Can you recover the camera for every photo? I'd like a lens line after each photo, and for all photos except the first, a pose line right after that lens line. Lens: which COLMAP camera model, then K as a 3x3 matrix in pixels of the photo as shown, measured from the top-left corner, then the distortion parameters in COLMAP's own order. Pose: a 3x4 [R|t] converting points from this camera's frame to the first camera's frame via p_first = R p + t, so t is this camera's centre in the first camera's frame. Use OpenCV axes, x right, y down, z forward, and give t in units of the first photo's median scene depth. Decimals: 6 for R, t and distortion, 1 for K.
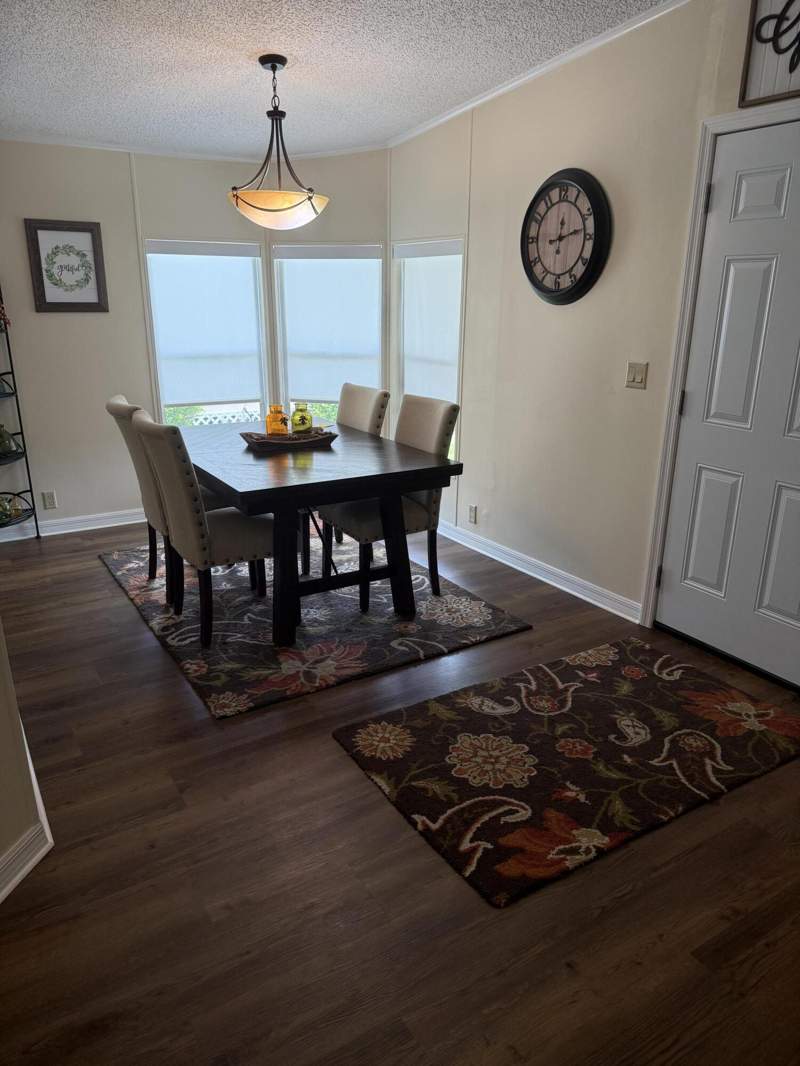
lens RADIAL K [[750.9, 0, 408.1], [0, 750.9, 534.6], [0, 0, 1]] dist [0.065955, -0.104853]
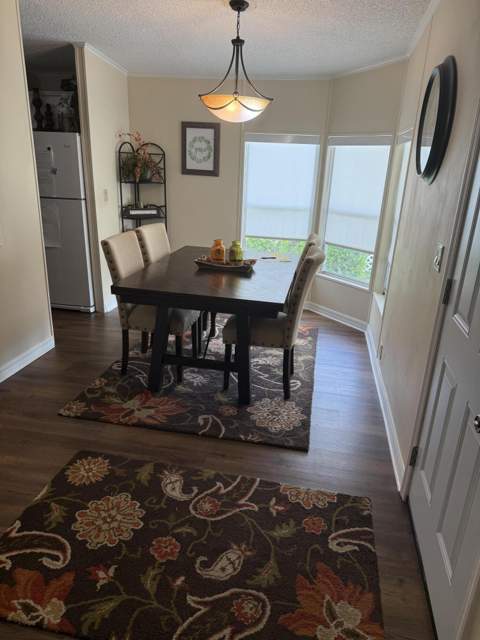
lens RADIAL K [[438.1, 0, 242.2], [0, 438.1, 335.1], [0, 0, 1]] dist [0.001770, -0.001467]
pose [[0.731396, 0.280511, -0.621589, 0.550399], [-0.245279, 0.958694, 0.144030, -0.155353], [0.636316, 0.047120, 0.769988, 0.425337]]
